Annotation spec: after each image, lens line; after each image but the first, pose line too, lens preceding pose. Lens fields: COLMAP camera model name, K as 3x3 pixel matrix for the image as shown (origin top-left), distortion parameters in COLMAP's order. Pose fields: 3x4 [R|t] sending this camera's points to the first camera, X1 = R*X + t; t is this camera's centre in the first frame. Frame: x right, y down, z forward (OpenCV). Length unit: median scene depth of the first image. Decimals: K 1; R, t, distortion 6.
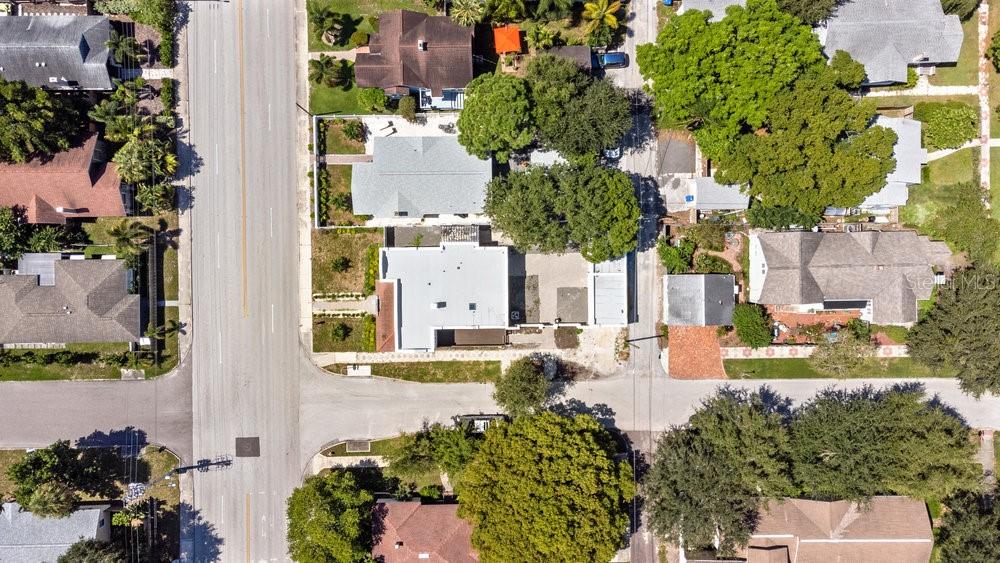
lens RADIAL K [[751.3, 0, 500.0], [0, 751.3, 281.5], [0, 0, 1]] dist [0.017635, 0.050919]
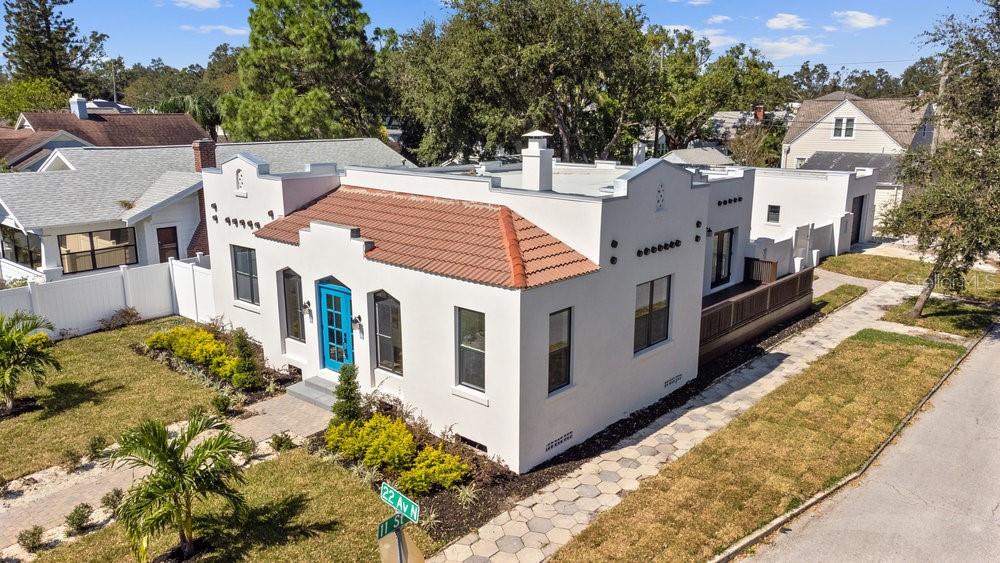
lens RADIAL K [[743.2, 0, 500.0], [0, 743.2, 281.5], [0, 0, 1]] dist [0.012084, 0.062233]
pose [[0.673721, -0.161872, 0.721040, -0.261619], [0.738984, 0.149990, -0.656815, 0.178334], [-0.001829, 0.975346, 0.220672, 0.935443]]
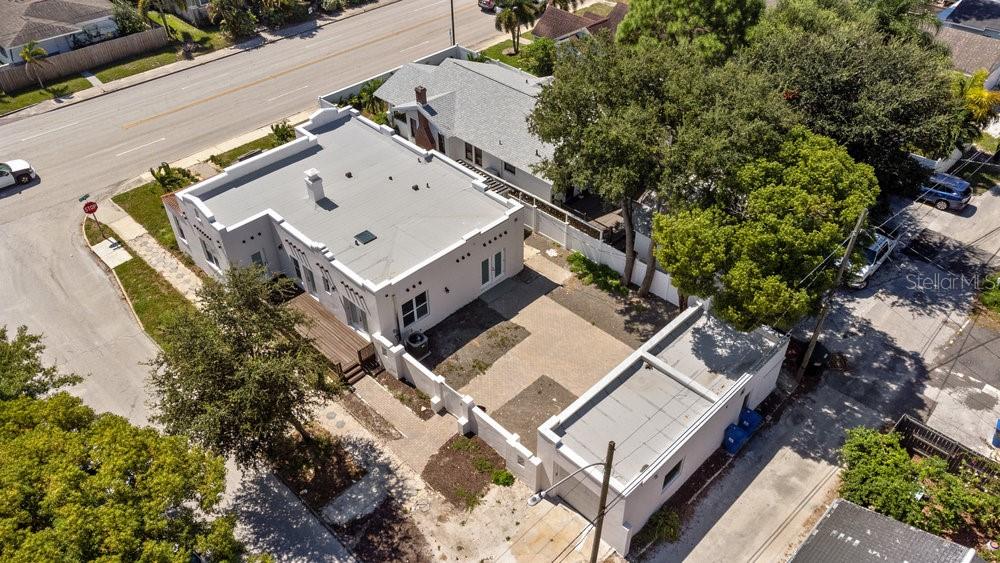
lens RADIAL K [[751.3, 0, 500.0], [0, 751.3, 281.5], [0, 0, 1]] dist [0.017635, 0.050919]
pose [[0.696364, 0.458645, -0.552016, 0.248813], [-0.717673, 0.439937, -0.539815, 0.209008], [-0.004731, 0.772075, 0.635514, 0.721785]]
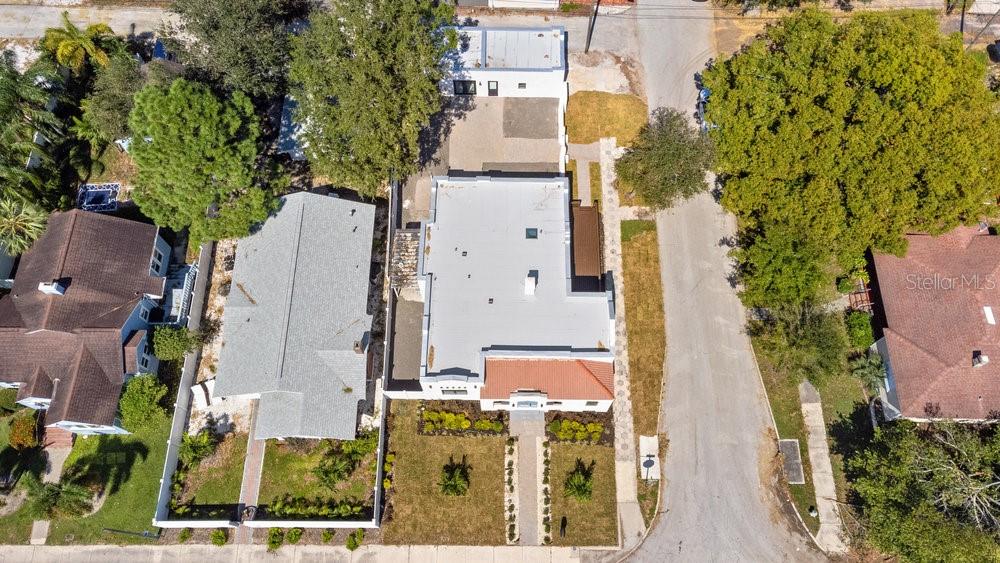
lens RADIAL K [[743.2, 0, 500.0], [0, 743.2, 281.5], [0, 0, 1]] dist [0.012084, 0.062233]
pose [[0.023451, -0.918251, 0.395303, -0.288552], [0.999715, 0.019800, -0.013314, 0.016463], [0.004398, 0.395503, 0.918454, 0.464528]]
